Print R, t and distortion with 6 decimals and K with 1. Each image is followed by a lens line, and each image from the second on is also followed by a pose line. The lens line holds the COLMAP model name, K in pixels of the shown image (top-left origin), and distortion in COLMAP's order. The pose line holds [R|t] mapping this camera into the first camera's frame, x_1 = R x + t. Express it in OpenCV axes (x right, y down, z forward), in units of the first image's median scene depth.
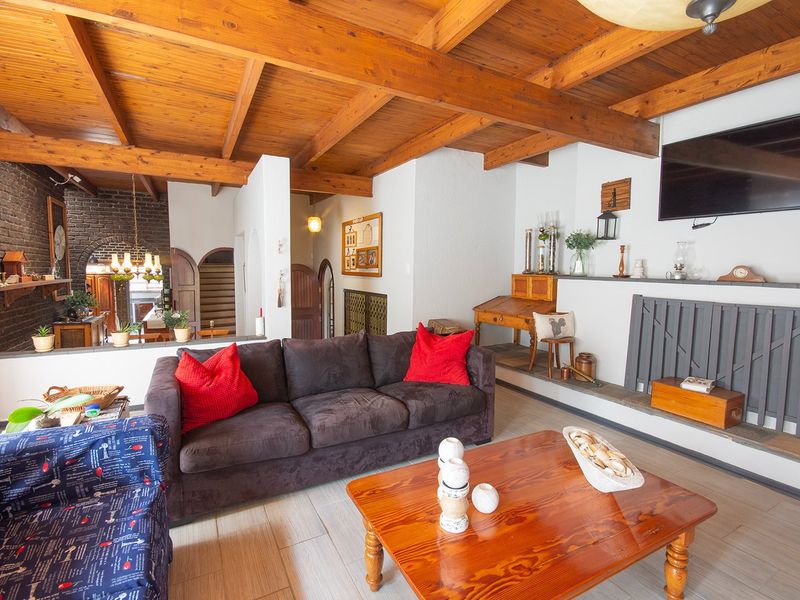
lens RADIAL K [[418.0, 0, 406.1], [0, 418.0, 302.5], [0, 0, 1]] dist [0.010119, -0.002855]
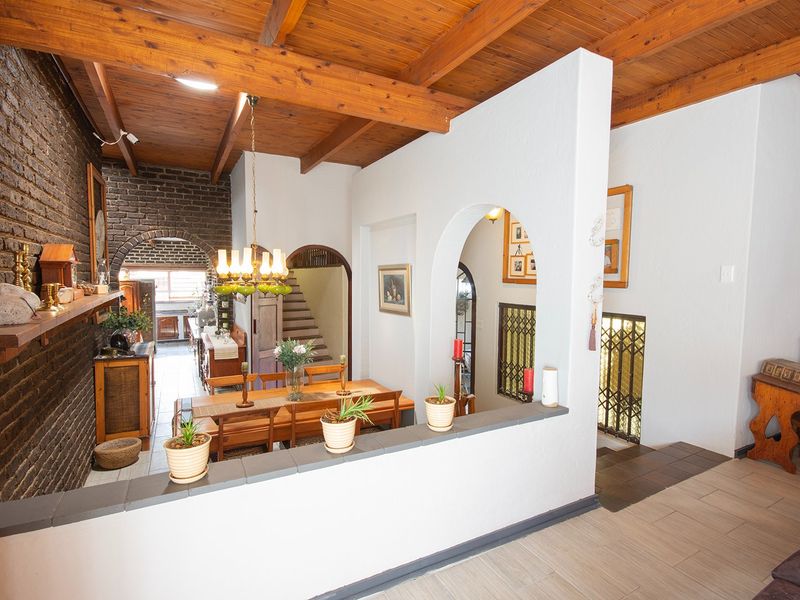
lens RADIAL K [[418.0, 0, 392.2], [0, 418.0, 301.6], [0, 0, 1]] dist [0.010119, -0.002855]
pose [[0.999863, -0.001696, 0.016469, -0.380912], [0.001905, 0.999918, -0.012691, -0.029038], [-0.016447, 0.012720, 0.999784, 0.334285]]
